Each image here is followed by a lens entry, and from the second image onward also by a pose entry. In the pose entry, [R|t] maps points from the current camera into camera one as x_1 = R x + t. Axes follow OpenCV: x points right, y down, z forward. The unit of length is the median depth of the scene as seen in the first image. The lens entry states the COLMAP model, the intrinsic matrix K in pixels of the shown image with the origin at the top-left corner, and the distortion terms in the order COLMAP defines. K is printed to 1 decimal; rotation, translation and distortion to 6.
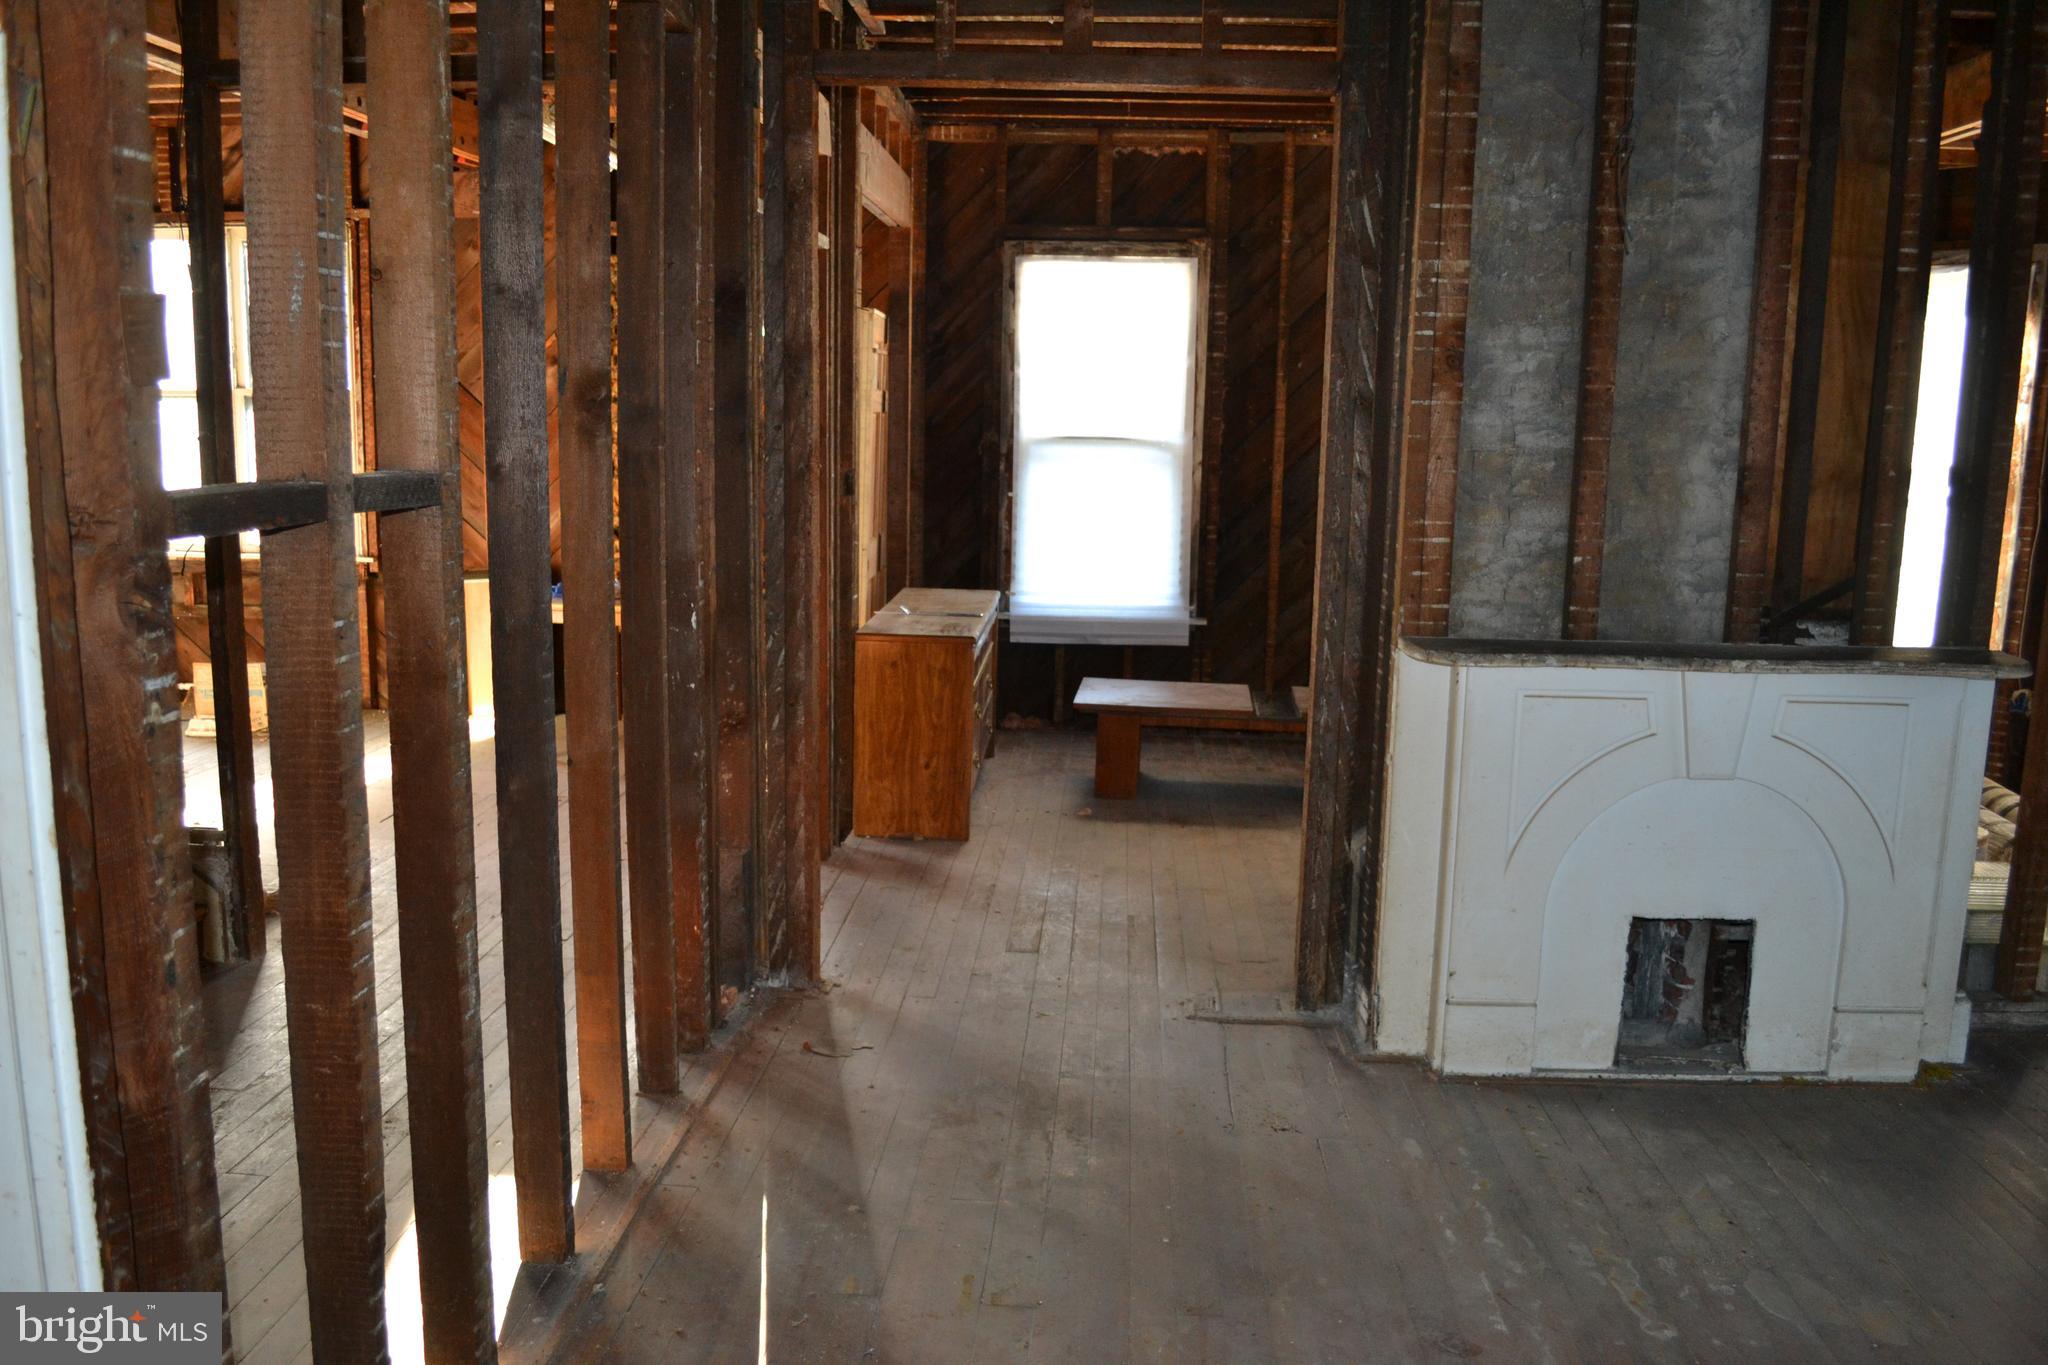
lens RADIAL K [[1629.9, 0, 1008.1], [0, 1629.9, 681.5], [0, 0, 1]] dist [-0.087039, 0.017193]
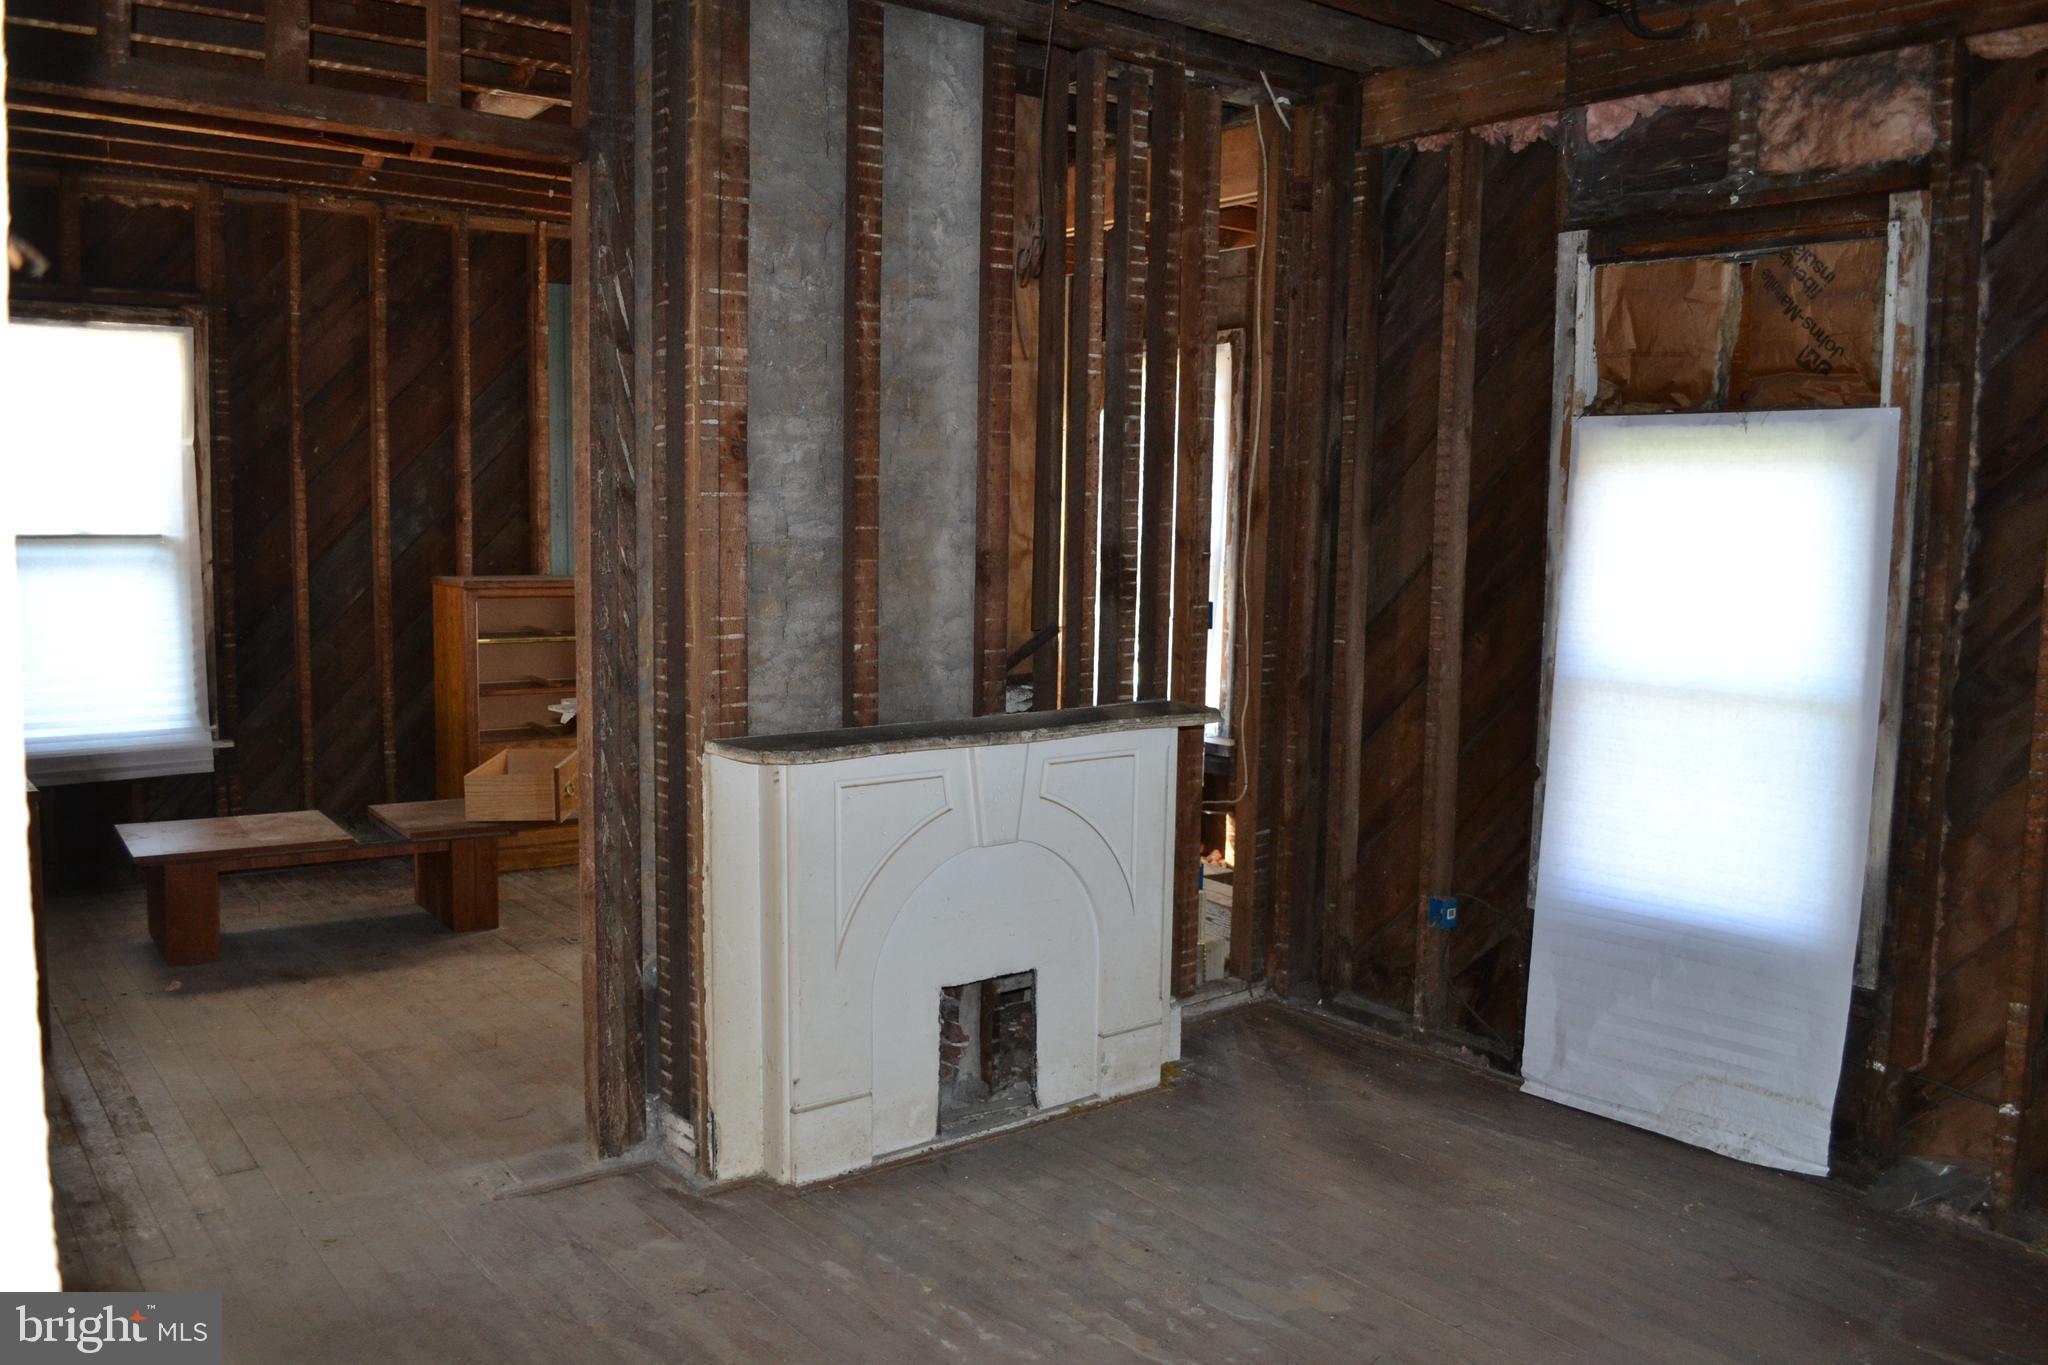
lens RADIAL K [[1629.9, 0, 1020.2], [0, 1629.9, 687.0], [0, 0, 1]] dist [-0.087039, 0.017193]
pose [[0.754926, -0.076305, 0.651356, -0.235188], [0.106459, 0.994293, -0.006907, -0.032609], [-0.647111, 0.074557, 0.758741, 0.159036]]
